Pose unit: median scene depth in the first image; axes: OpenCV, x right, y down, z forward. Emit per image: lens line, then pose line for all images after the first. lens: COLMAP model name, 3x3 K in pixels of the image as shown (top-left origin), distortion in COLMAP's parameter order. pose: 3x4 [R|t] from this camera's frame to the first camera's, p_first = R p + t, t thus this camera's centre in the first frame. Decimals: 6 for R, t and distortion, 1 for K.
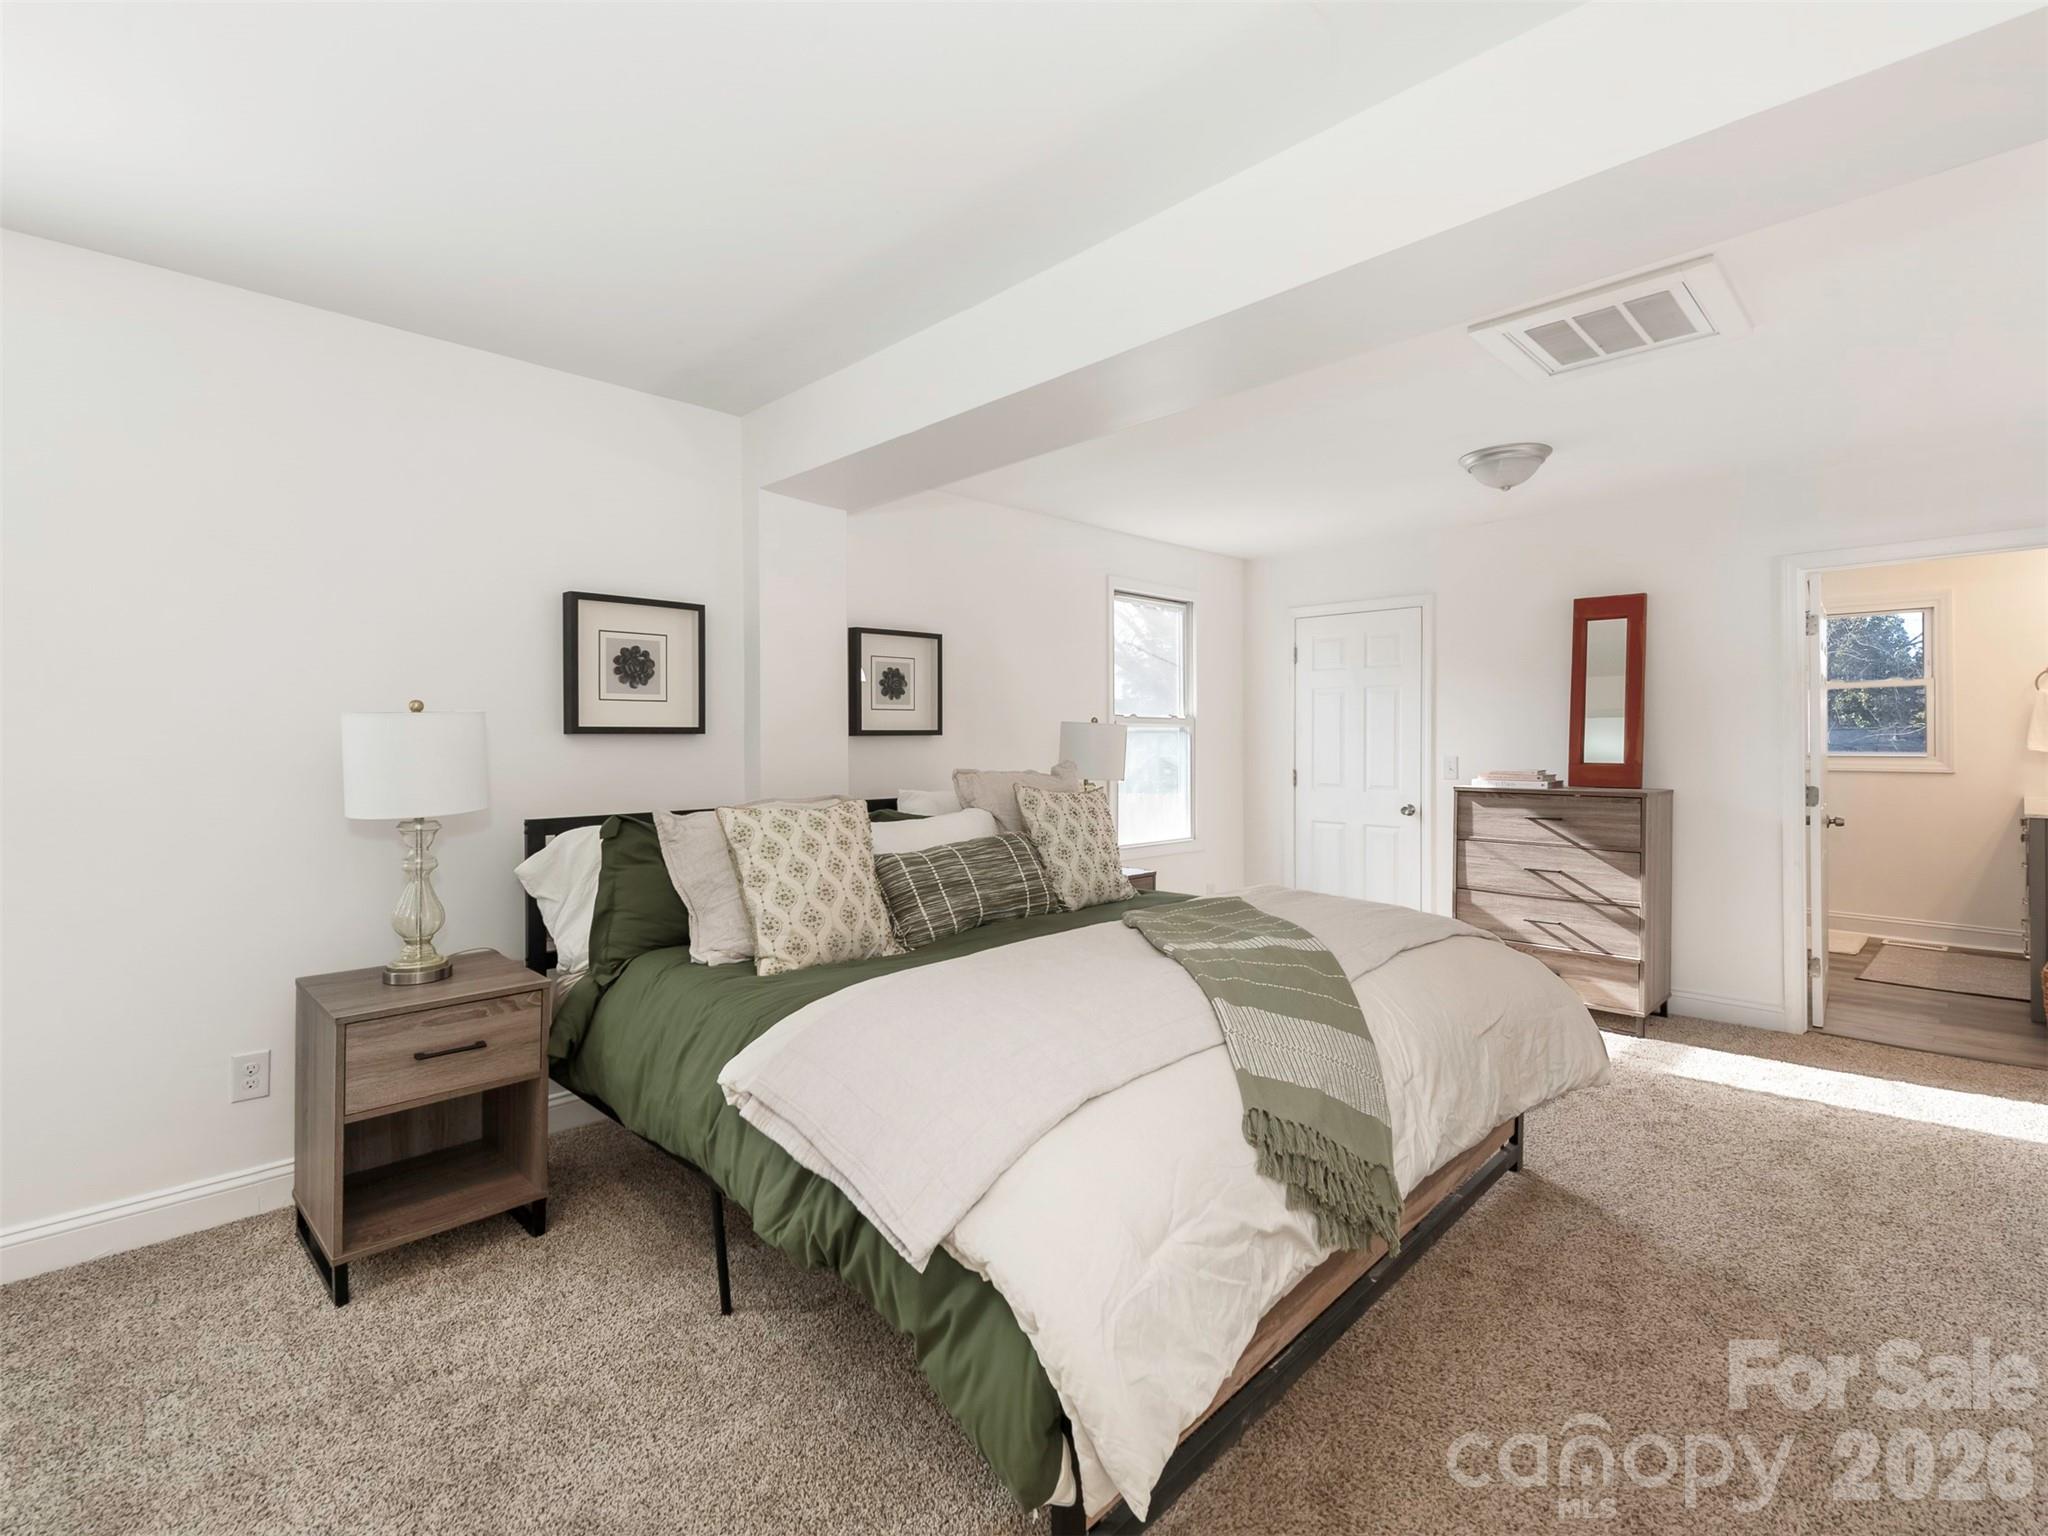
lens RADIAL K [[955.2, 0, 1023.8], [0, 955.2, 750.3], [0, 0, 1]] dist [-0.001170, -0.000853]
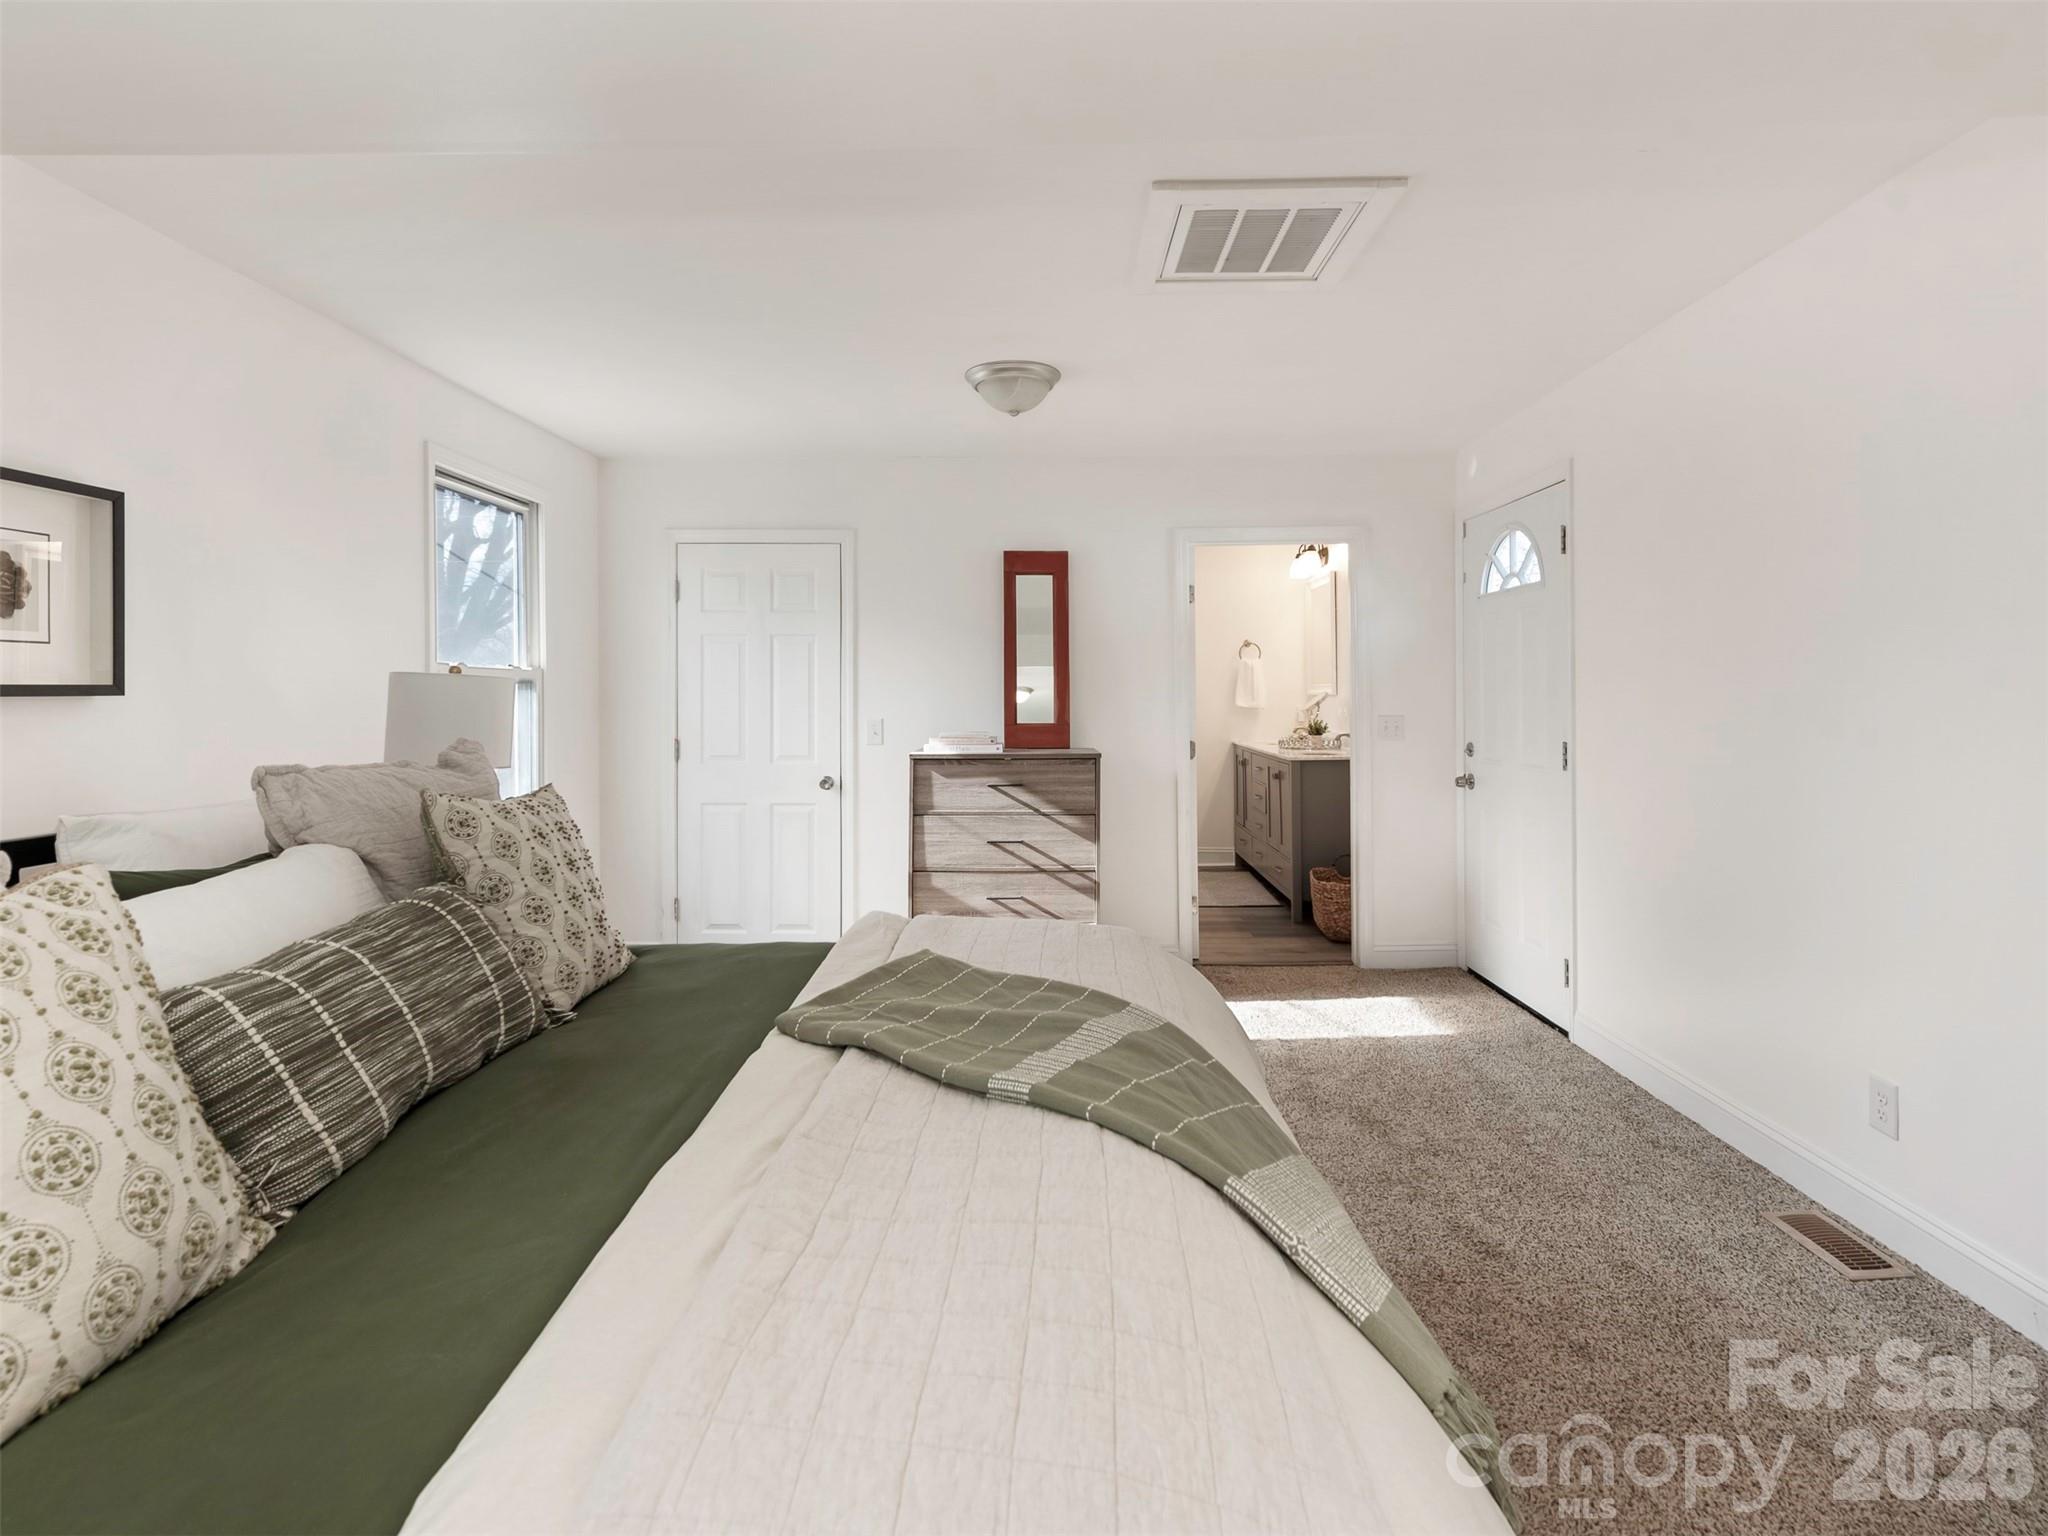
lens RADIAL K [[1031.8, 0, 1064.4], [0, 1031.8, 701.5], [0, 0, 1]] dist [0.014256, -0.006432]
pose [[0.710514, -0.005134, 0.703664, -0.118860], [0.010214, 0.999943, -0.003018, -0.005909], [-0.703609, 0.009332, 0.710526, 0.270041]]
